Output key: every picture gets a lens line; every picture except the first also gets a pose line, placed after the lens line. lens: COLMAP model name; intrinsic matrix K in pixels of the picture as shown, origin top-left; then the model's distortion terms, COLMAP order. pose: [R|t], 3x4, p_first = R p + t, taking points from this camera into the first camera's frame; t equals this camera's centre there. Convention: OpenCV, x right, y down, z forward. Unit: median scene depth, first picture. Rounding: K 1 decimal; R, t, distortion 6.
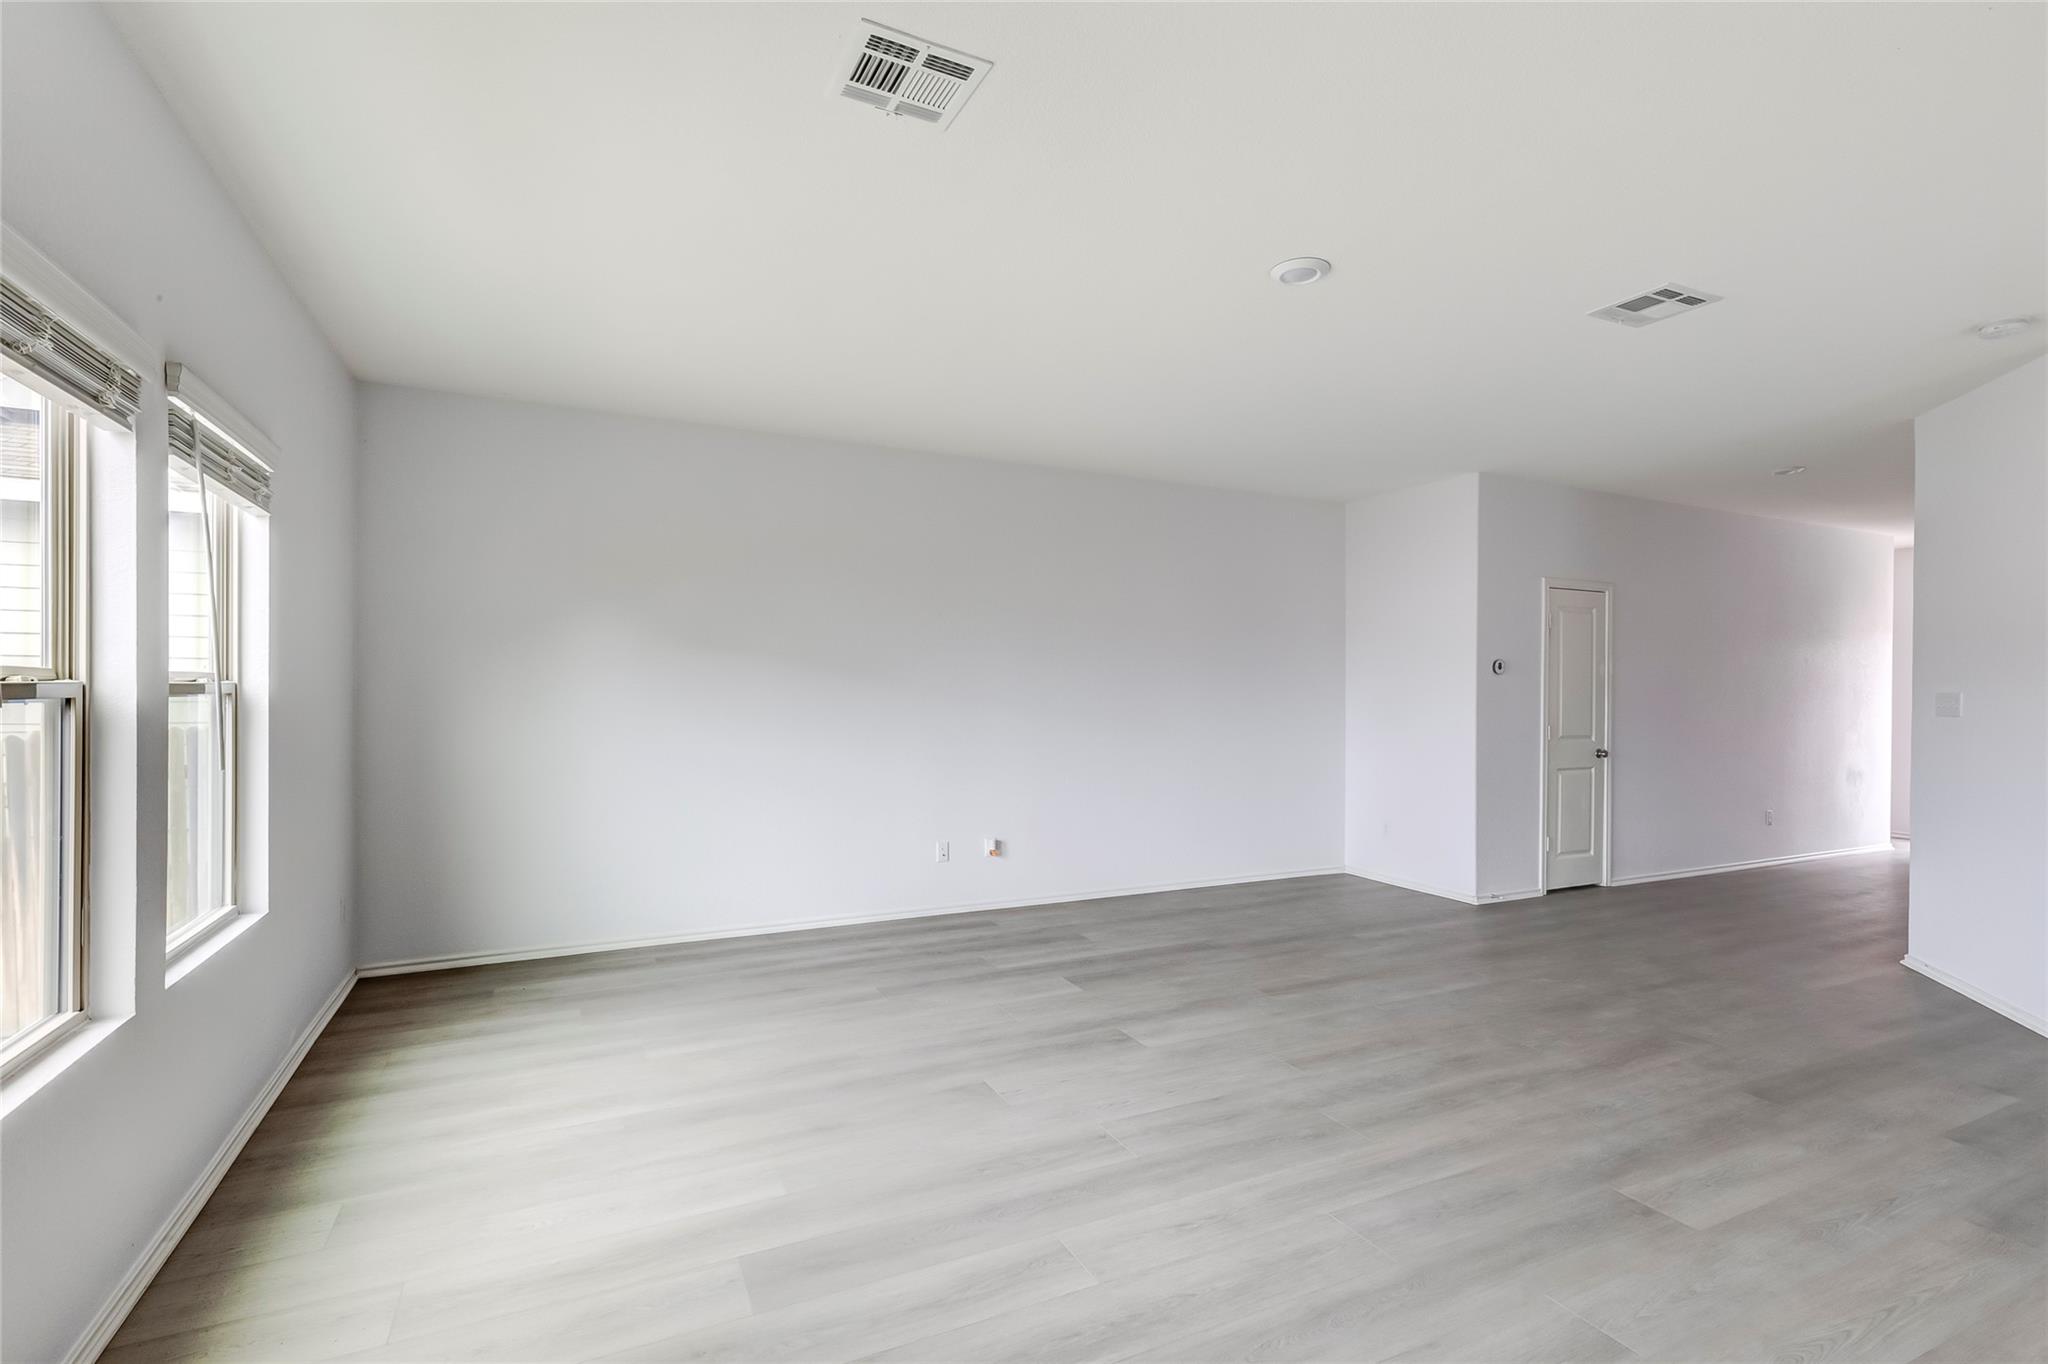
lens RADIAL K [[926.9, 0, 1029.3], [0, 926.9, 689.9], [0, 0, 1]] dist [0.007785, -0.002618]
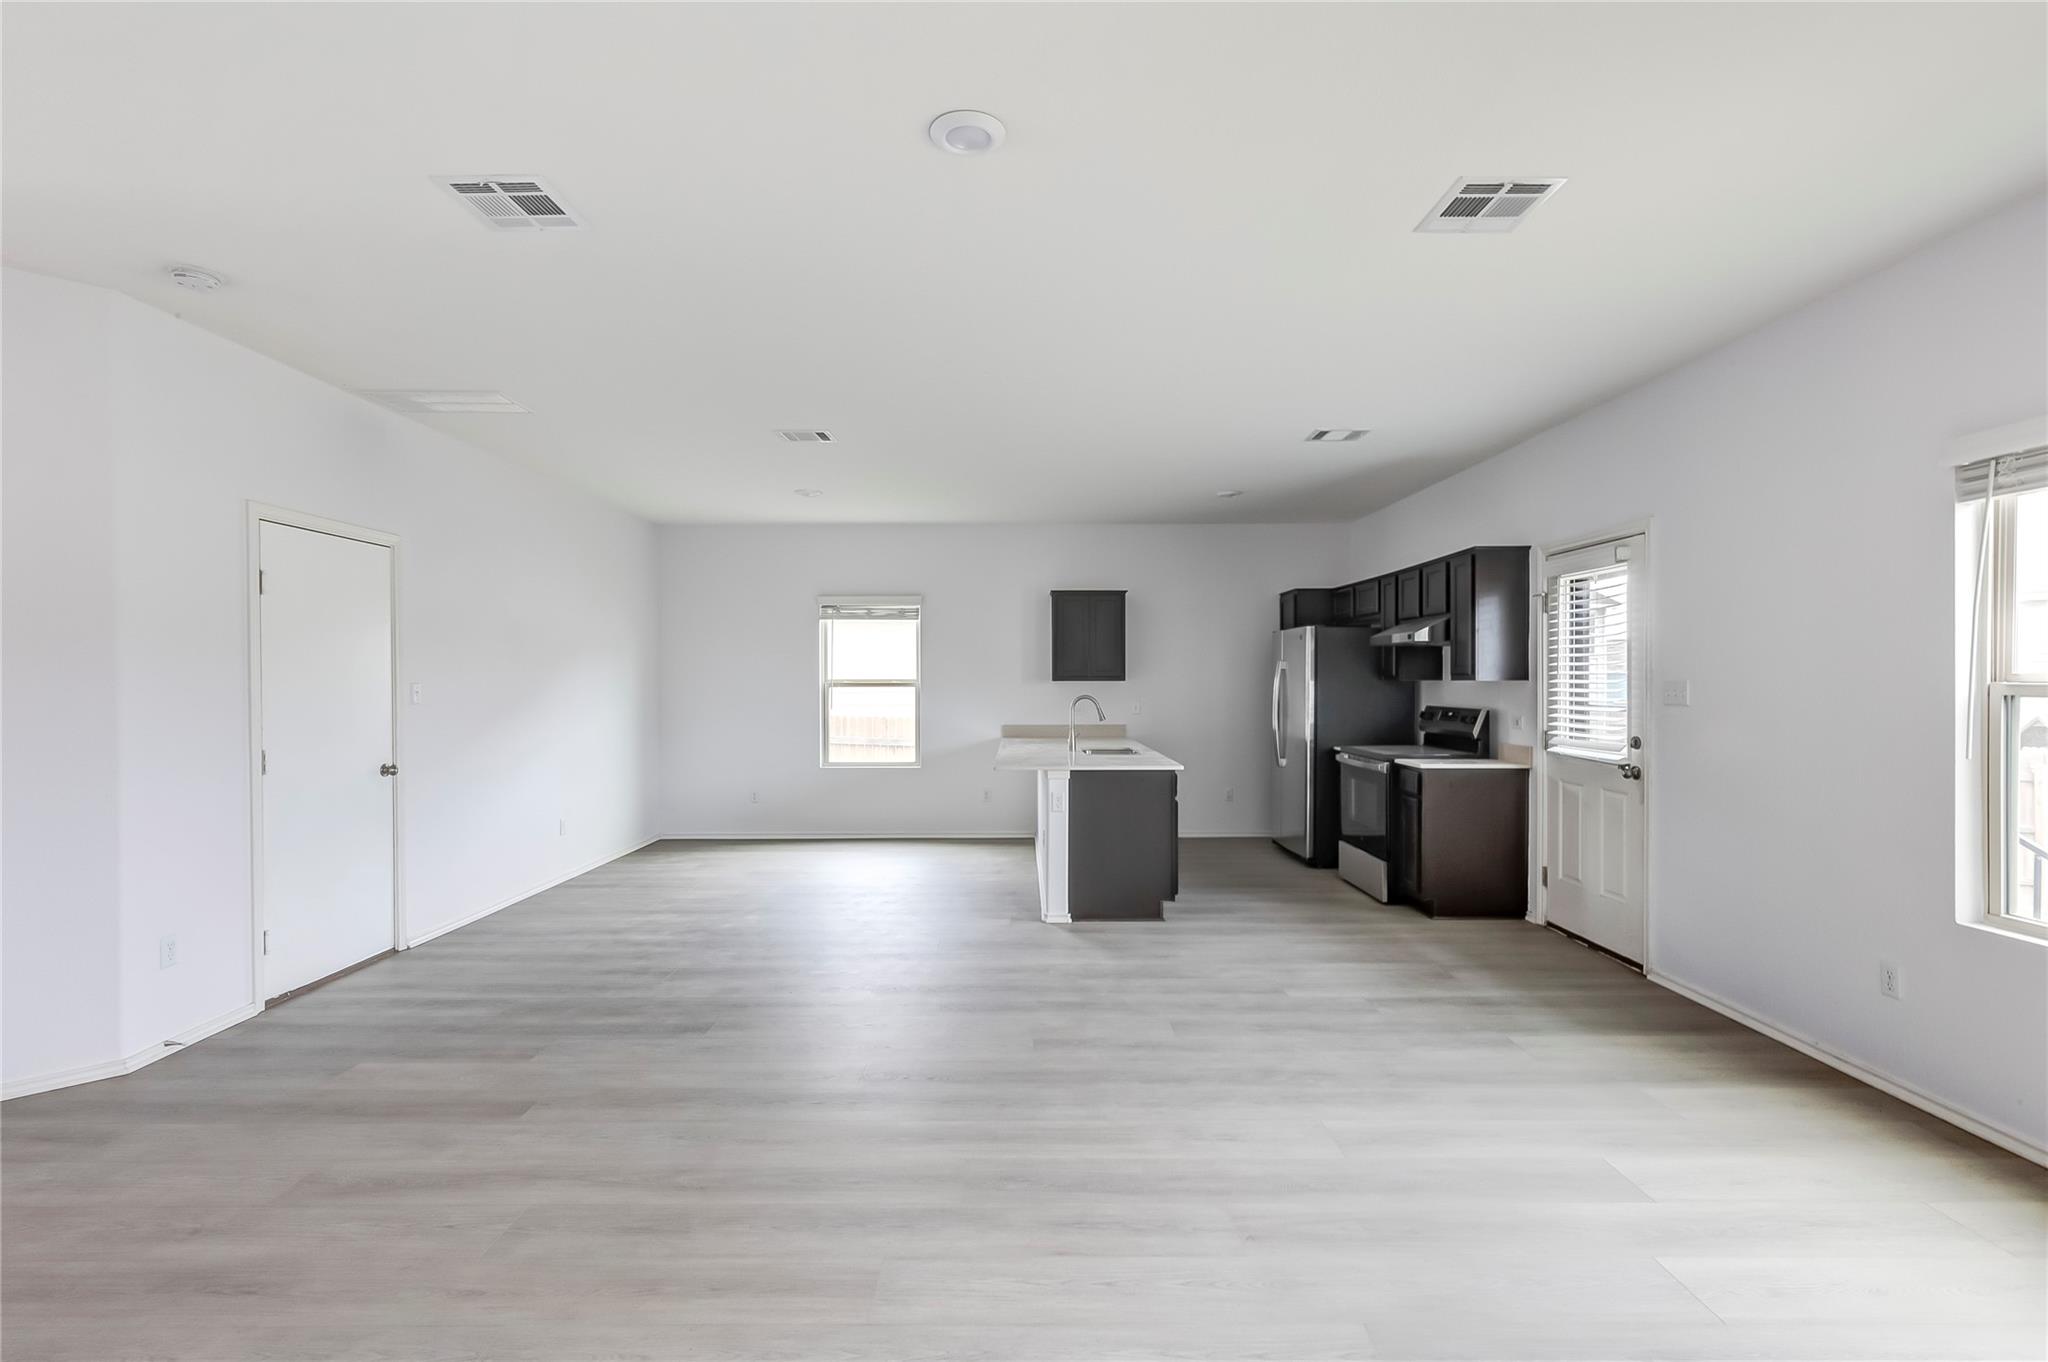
lens RADIAL K [[926.9, 0, 1031.5], [0, 926.9, 685.3], [0, 0, 1]] dist [0.007785, -0.002618]
pose [[-0.902630, -0.008122, 0.430340, -0.083665], [-0.005089, 0.999953, 0.008197, -0.004961], [-0.430387, 0.005209, -0.902630, 1.646263]]
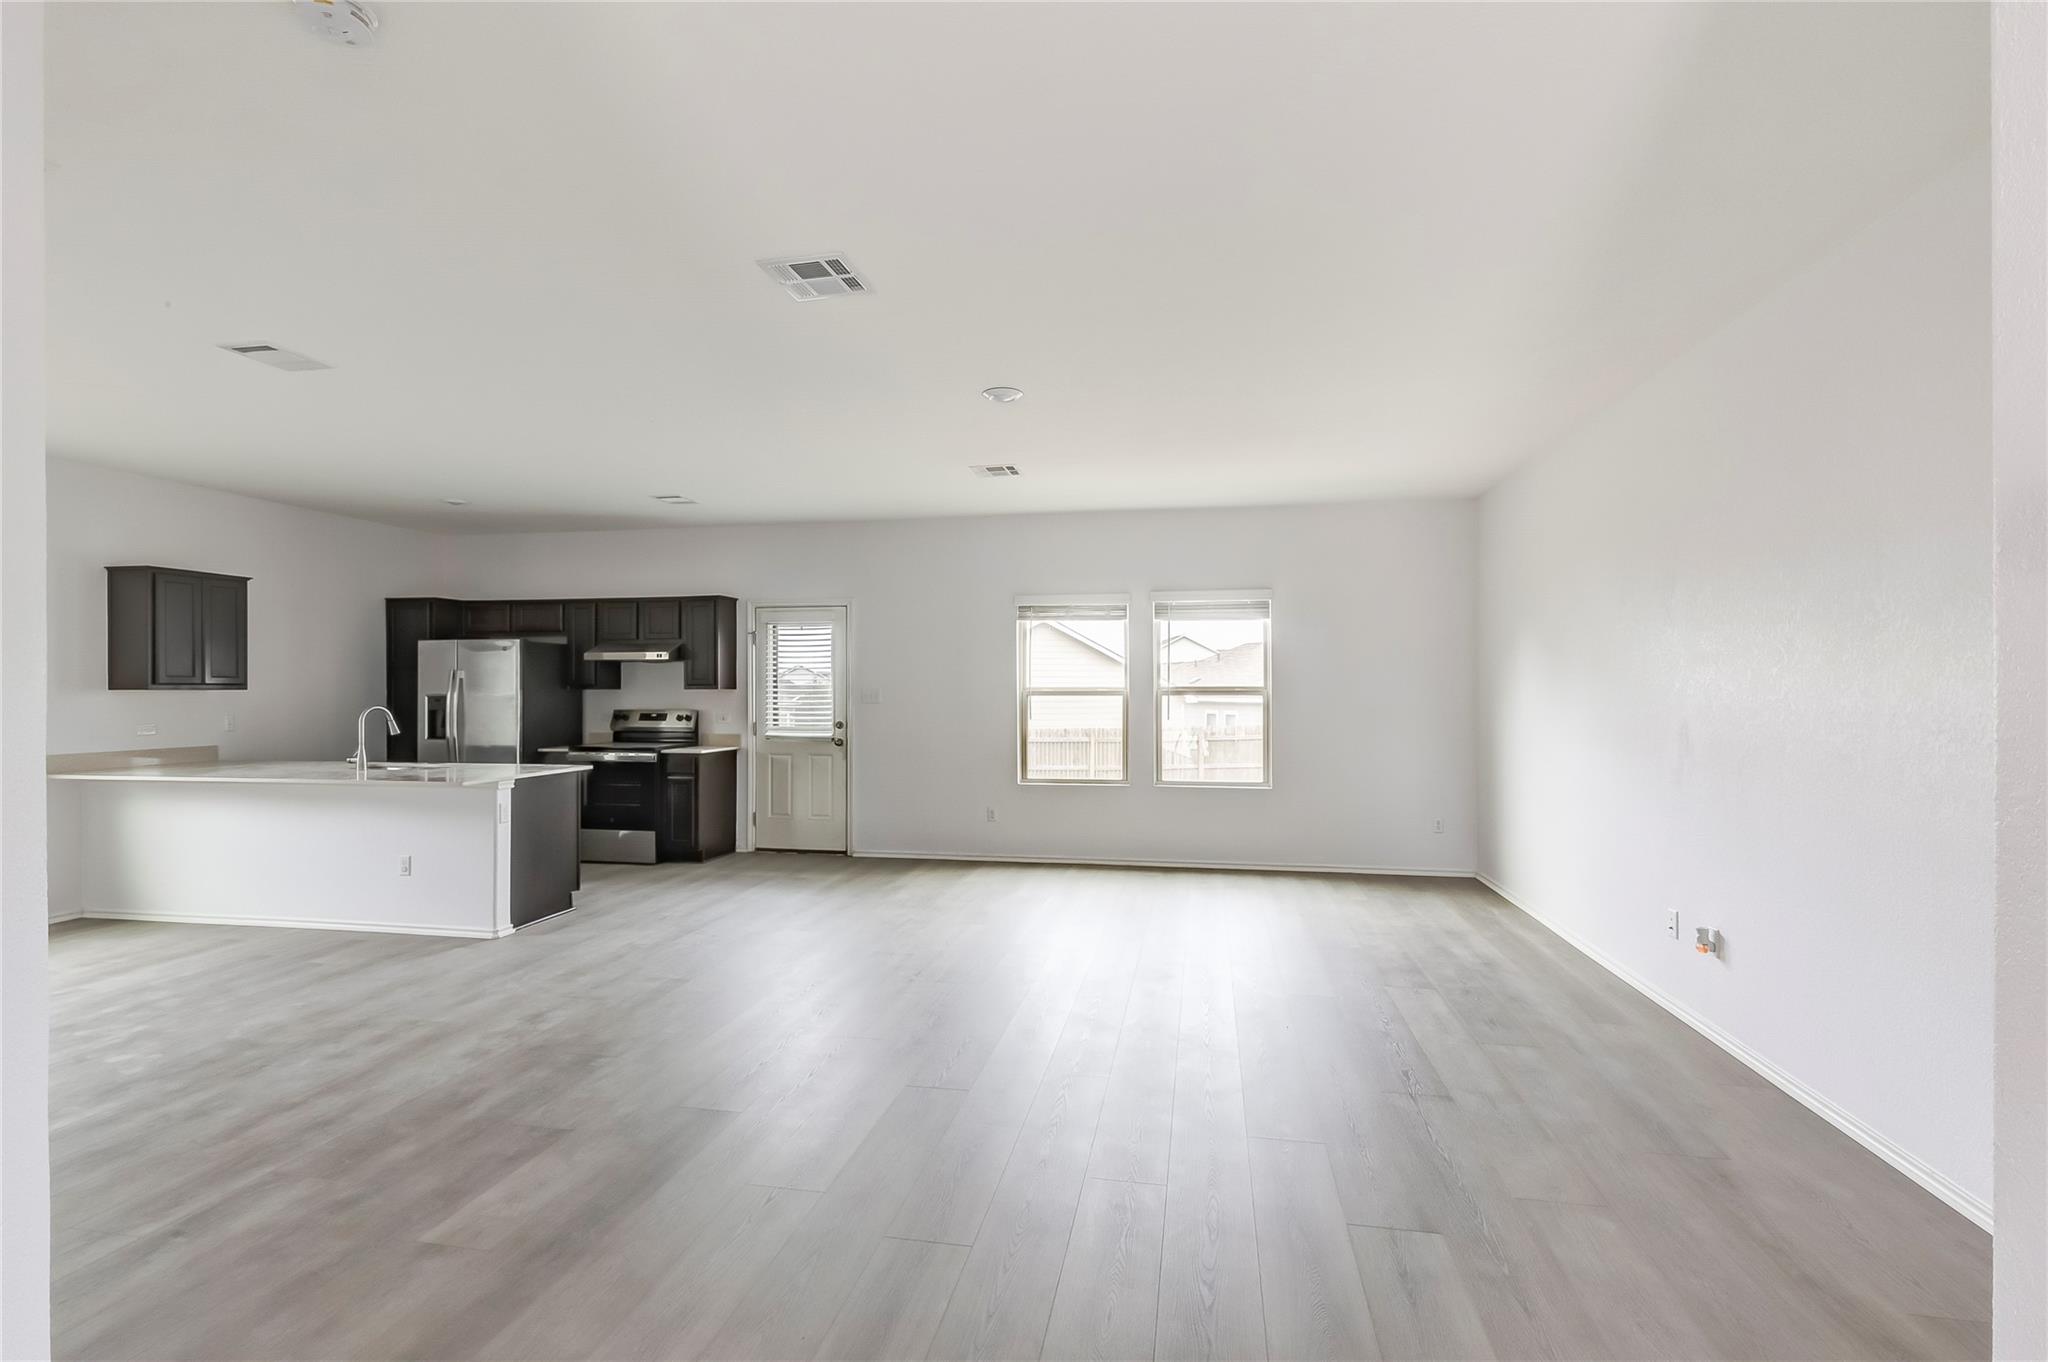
lens RADIAL K [[926.9, 0, 1021.3], [0, 926.9, 689.0], [0, 0, 1]] dist [0.007785, -0.002618]
pose [[-0.599206, -0.007526, -0.800560, 1.381044], [-0.004100, 0.999972, -0.006332, 0.006740], [0.800585, -0.000512, -0.599220, 1.841265]]
